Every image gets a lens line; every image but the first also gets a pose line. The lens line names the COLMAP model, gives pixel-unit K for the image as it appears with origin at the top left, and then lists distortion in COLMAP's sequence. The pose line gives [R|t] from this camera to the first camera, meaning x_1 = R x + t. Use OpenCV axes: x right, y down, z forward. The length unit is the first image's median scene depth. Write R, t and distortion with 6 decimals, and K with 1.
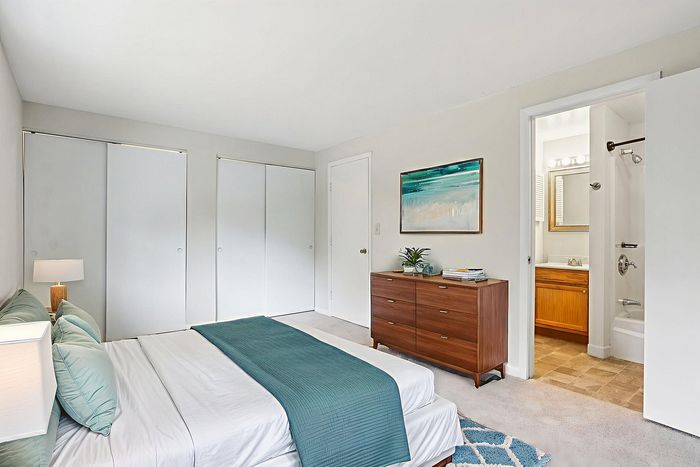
lens RADIAL K [[347.3, 0, 347.0], [0, 347.3, 235.5], [0, 0, 1]] dist [-0.014136, 0.000364]
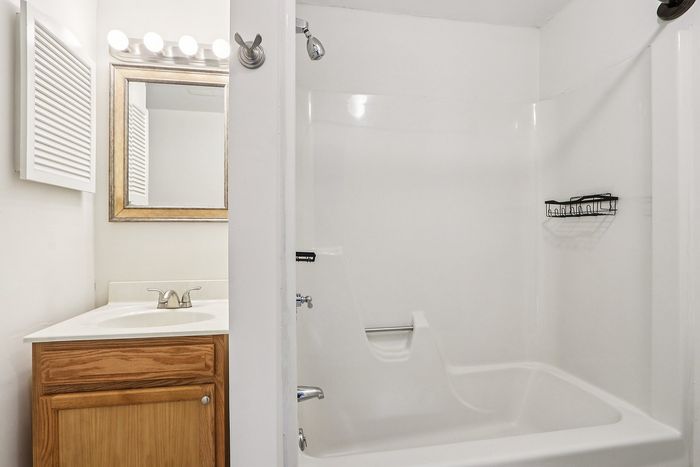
lens RADIAL K [[347.3, 0, 347.7], [0, 347.3, 230.4], [0, 0, 1]] dist [-0.014136, 0.000364]
pose [[0.481132, 0.004724, 0.876636, 0.390829], [0.006449, 0.999939, -0.008928, 0.002794], [-0.876625, 0.009949, 0.481072, 0.608896]]
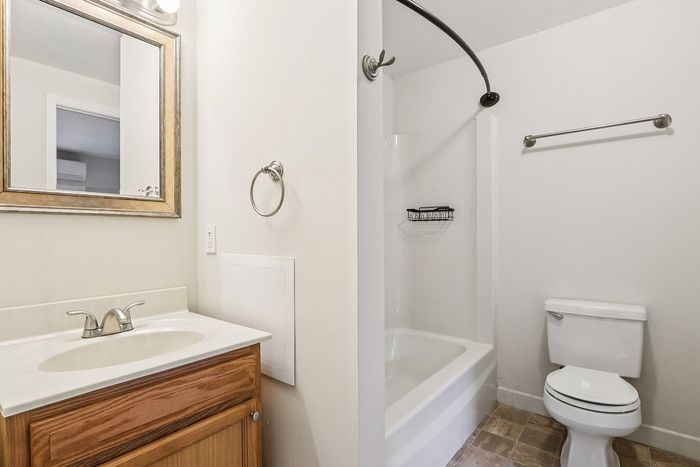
lens RADIAL K [[347.3, 0, 348.0], [0, 347.3, 236.9], [0, 0, 1]] dist [-0.014136, 0.000364]
pose [[-0.211923, -0.008161, 0.977252, 0.322446], [0.008719, 0.999910, 0.010241, 0.004846], [-0.977248, 0.010691, -0.211832, 0.835461]]
